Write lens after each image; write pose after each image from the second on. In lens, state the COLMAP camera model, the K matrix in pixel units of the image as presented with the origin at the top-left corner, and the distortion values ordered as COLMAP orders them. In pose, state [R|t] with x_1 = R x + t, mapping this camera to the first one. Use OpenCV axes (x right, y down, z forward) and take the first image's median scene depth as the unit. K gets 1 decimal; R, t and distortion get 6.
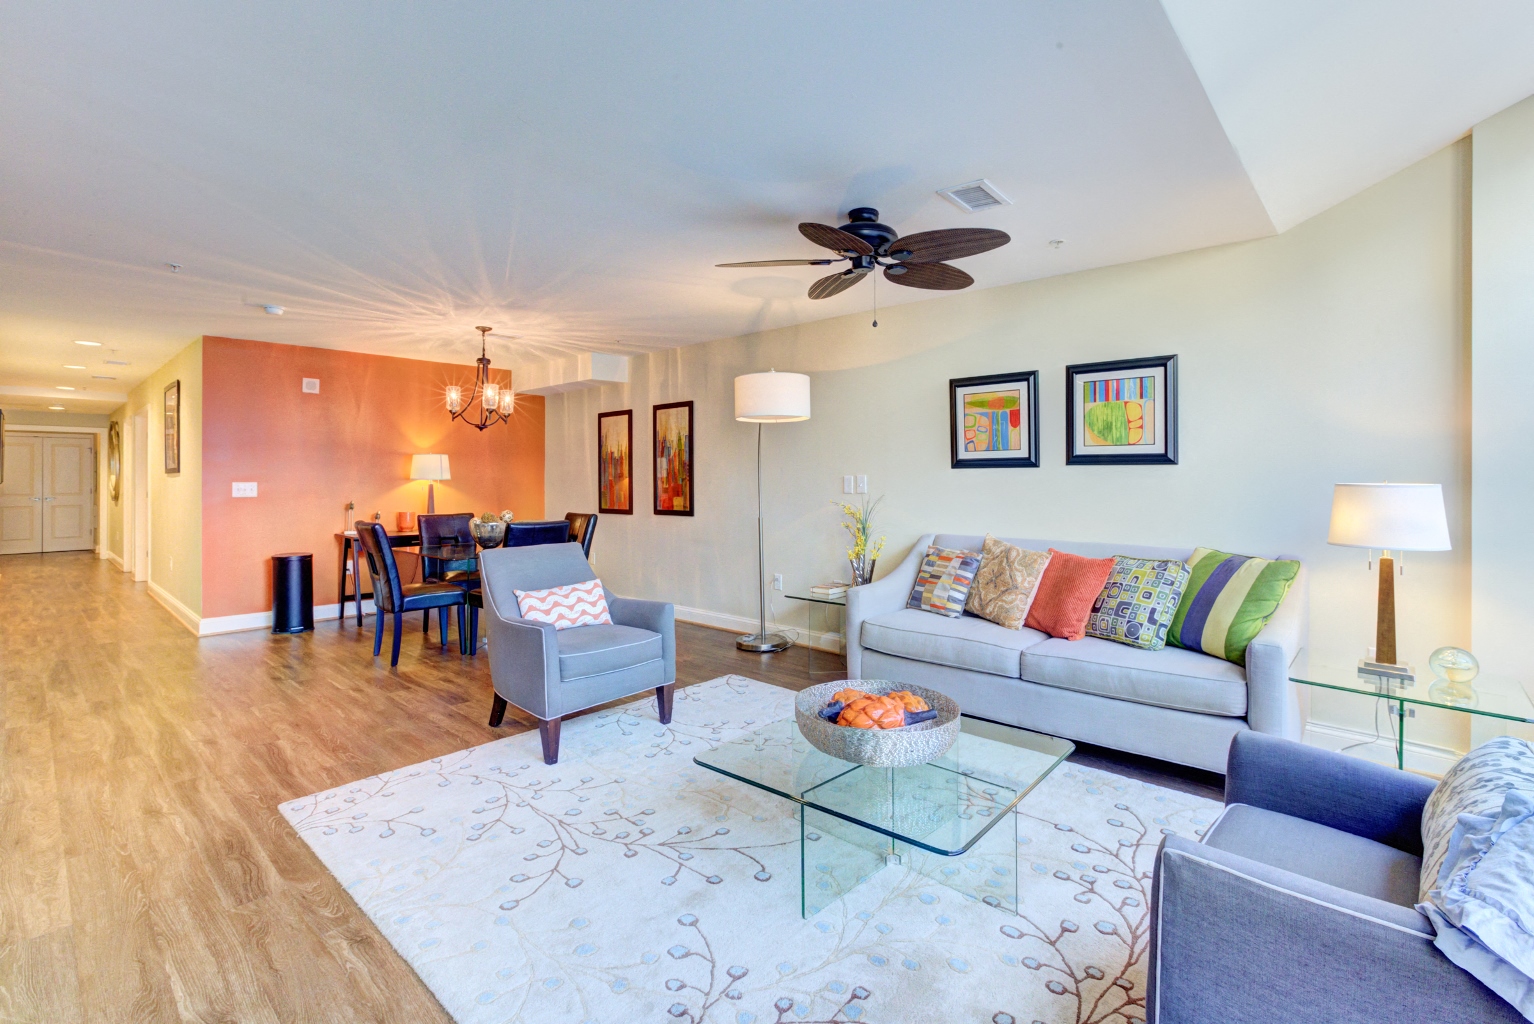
lens RADIAL K [[710.1, 0, 750.5], [0, 710.1, 471.6], [0, 0, 1]] dist [0.001031, 0.000484]
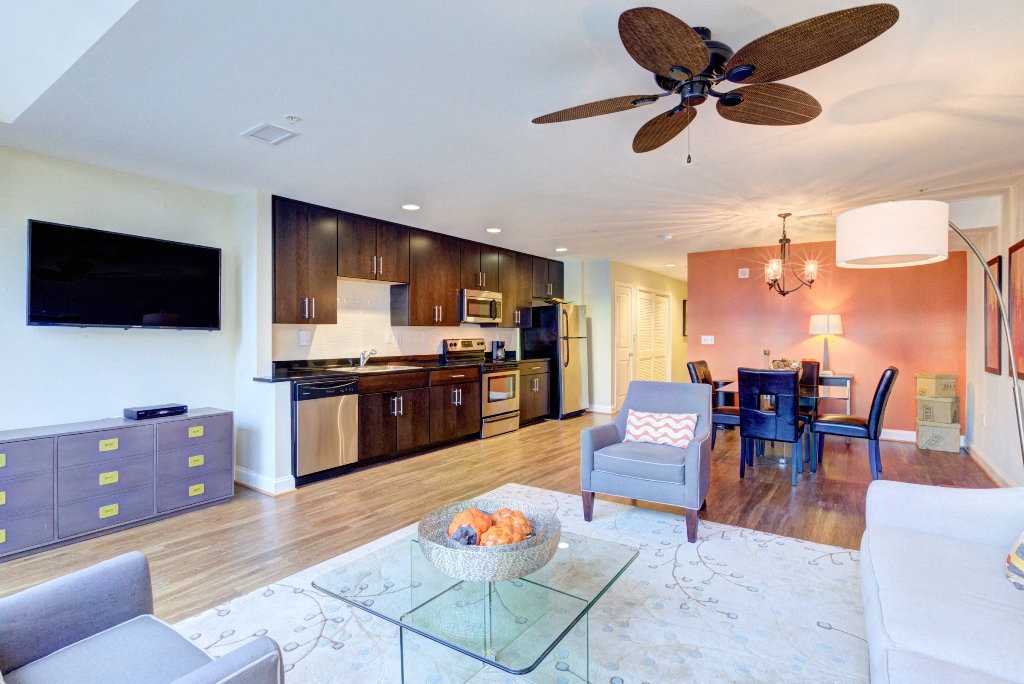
lens RADIAL K [[508.4, 0, 514.7], [0, 508.4, 331.2], [0, 0, 1]] dist [0.002433, 0.000450]
pose [[0.159593, -0.002221, -0.987180, 0.401468], [0.008344, 0.999965, -0.000901, 0.001857], [0.987148, -0.008093, 0.159605, 0.347883]]
